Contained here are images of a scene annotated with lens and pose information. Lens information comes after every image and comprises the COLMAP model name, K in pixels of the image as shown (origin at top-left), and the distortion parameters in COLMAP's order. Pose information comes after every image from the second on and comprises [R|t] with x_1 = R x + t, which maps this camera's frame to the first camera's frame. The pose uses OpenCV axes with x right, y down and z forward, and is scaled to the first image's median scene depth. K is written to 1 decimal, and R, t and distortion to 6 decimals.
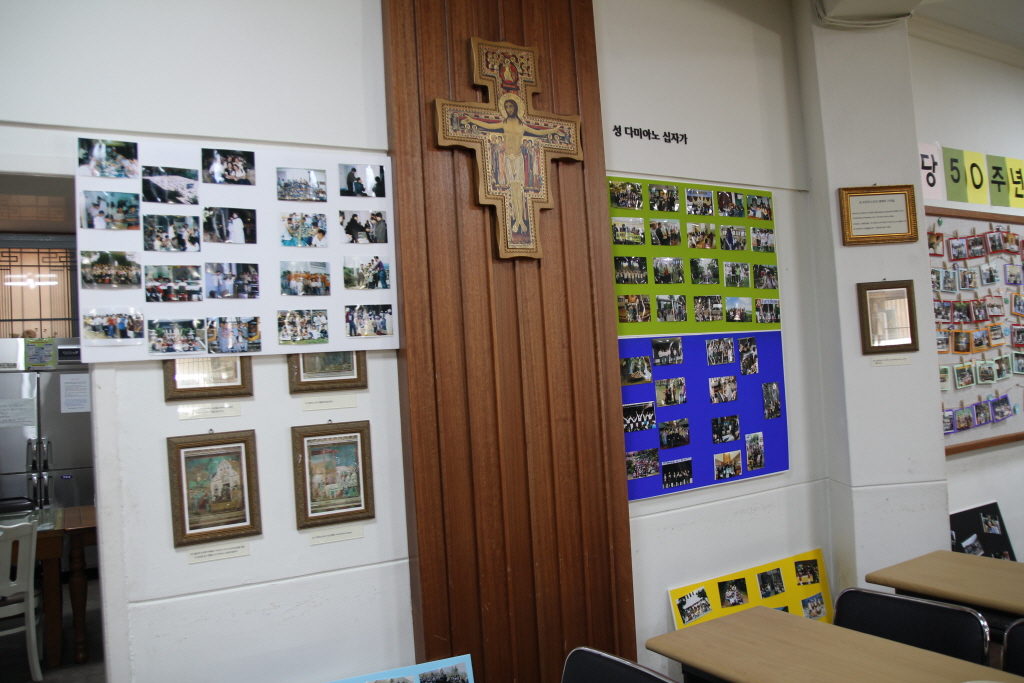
lens RADIAL K [[784.6, 0, 512.0], [0, 784.6, 341.5], [0, 0, 1]] dist [-0.105936, 0.076308]
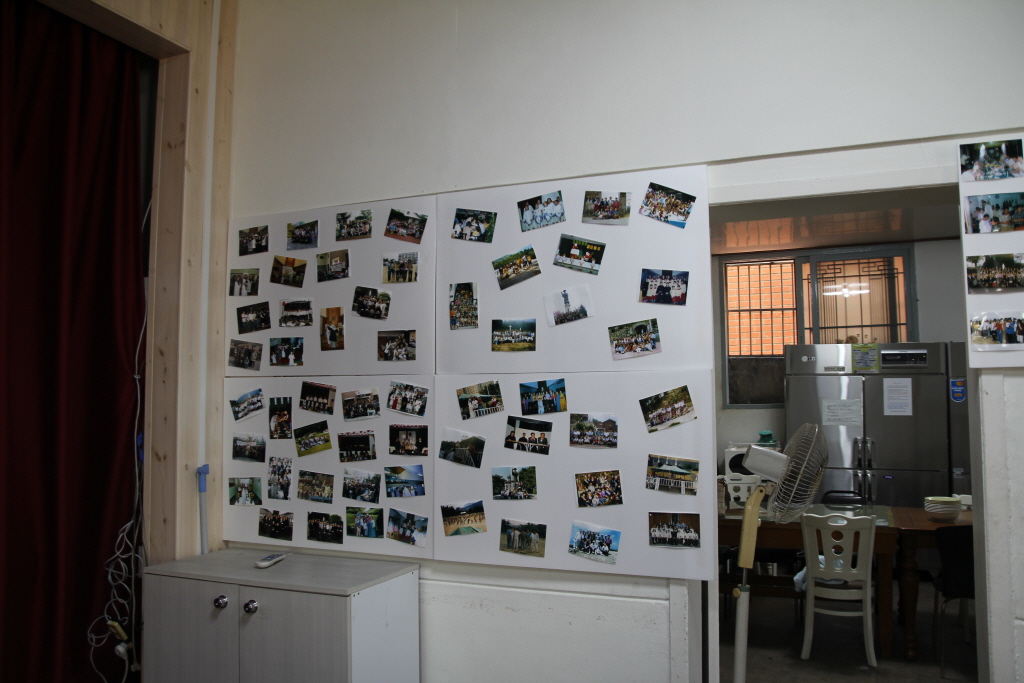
lens RADIAL K [[784.6, 0, 512.0], [0, 784.6, 341.5], [0, 0, 1]] dist [-0.105936, 0.076308]
pose [[0.624548, -0.005309, -0.780968, -0.153811], [0.000044, 0.999977, -0.006762, 0.000096], [0.780986, 0.004189, 0.624534, -0.093571]]
